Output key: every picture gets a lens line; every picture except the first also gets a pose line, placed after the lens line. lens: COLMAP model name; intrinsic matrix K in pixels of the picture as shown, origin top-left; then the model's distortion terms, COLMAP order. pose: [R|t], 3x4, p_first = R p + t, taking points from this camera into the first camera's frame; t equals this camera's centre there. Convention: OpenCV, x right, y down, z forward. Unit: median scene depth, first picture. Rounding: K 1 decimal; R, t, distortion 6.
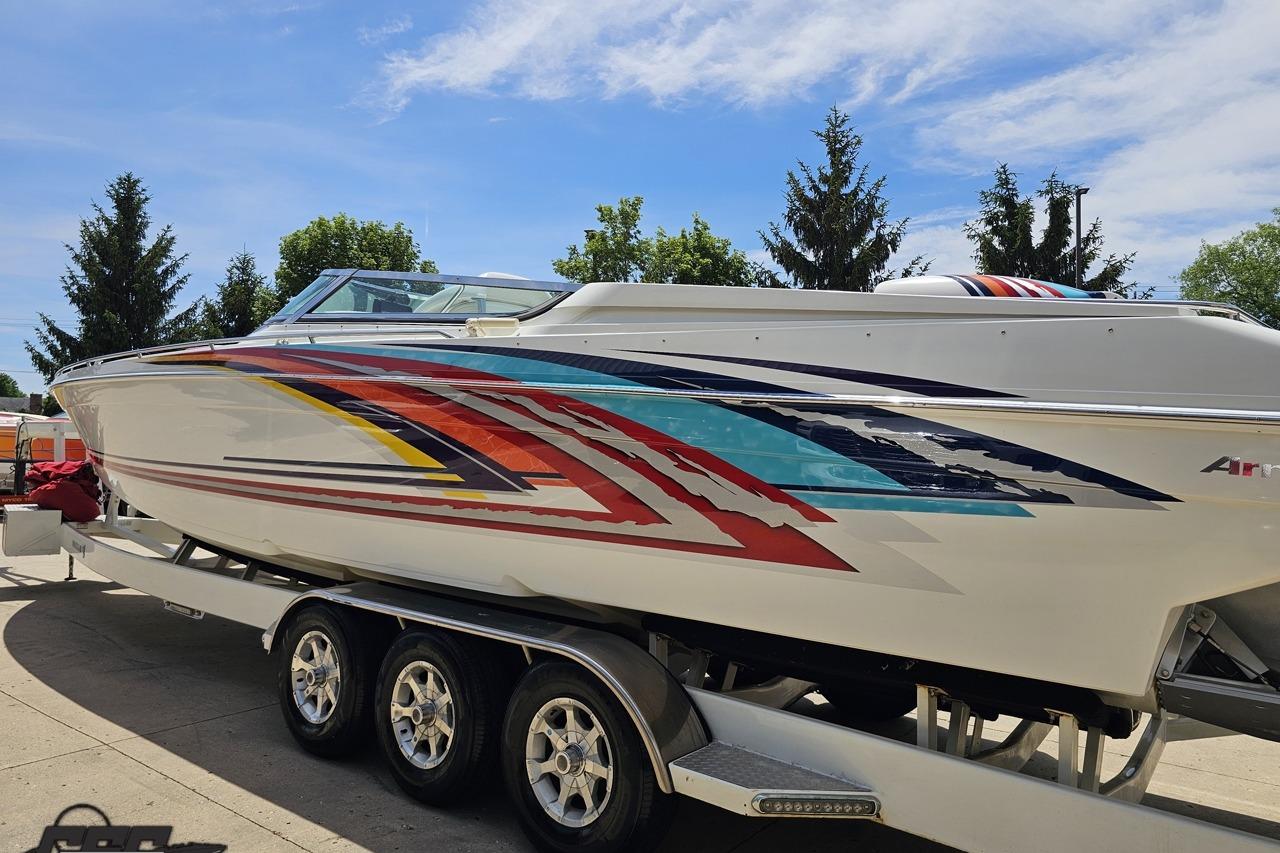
lens RADIAL K [[872.3, 0, 640.0], [0, 872.3, 426.5], [0, 0, 1]] dist [0.070393, -0.067494]
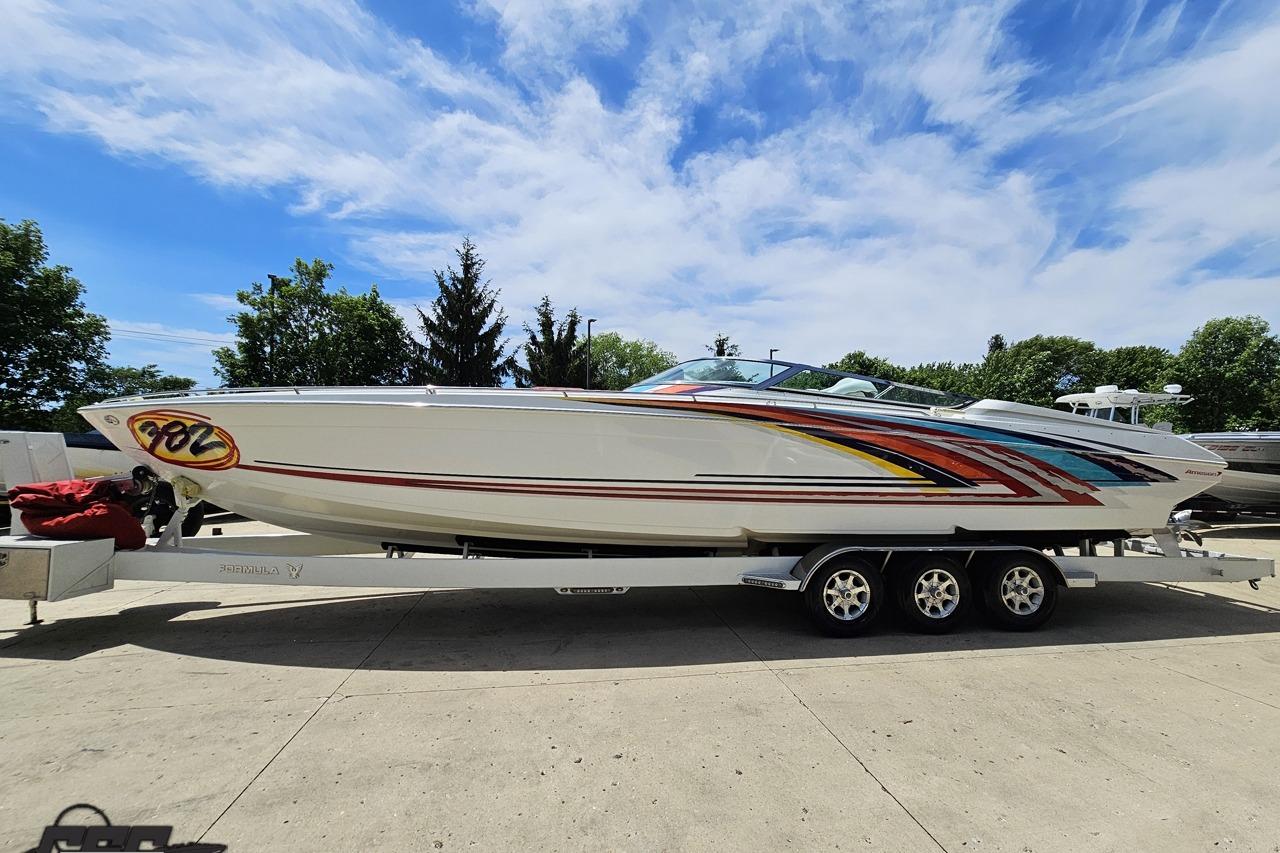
lens RADIAL K [[512.9, 0, 634.4], [0, 512.9, 428.4], [0, 0, 1]] dist [0.014359, -0.007589]
pose [[0.683508, 0.024993, 0.729515, -0.259190], [-0.022463, 0.999661, -0.013202, -0.006253], [-0.729597, -0.007363, 0.683838, 0.107684]]
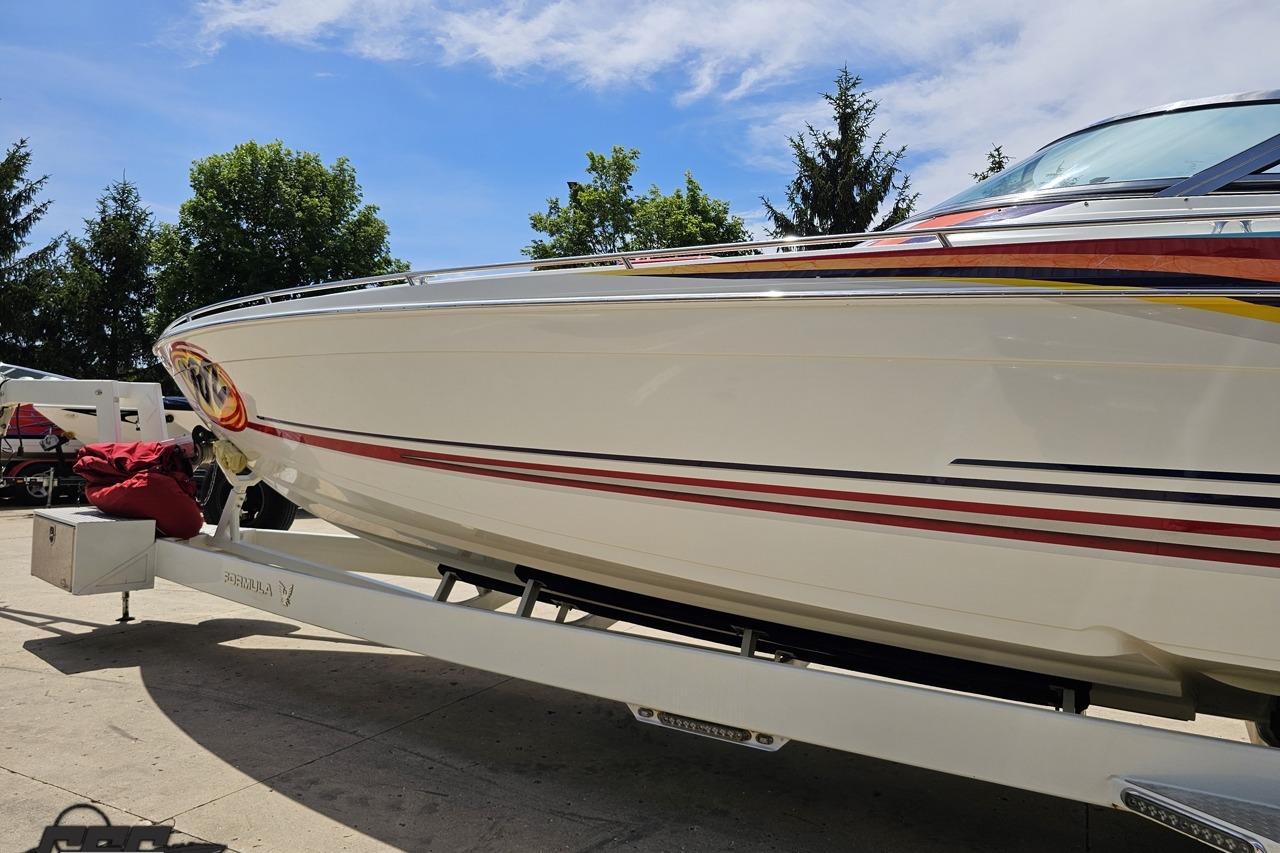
lens RADIAL K [[860.8, 0, 648.7], [0, 860.8, 432.1], [0, 0, 1]] dist [0.042905, -0.025906]
pose [[0.980172, 0.019868, 0.197152, -0.156622], [-0.026107, 0.999236, 0.029098, 0.002122], [-0.196423, -0.033668, 0.979941, 0.119472]]
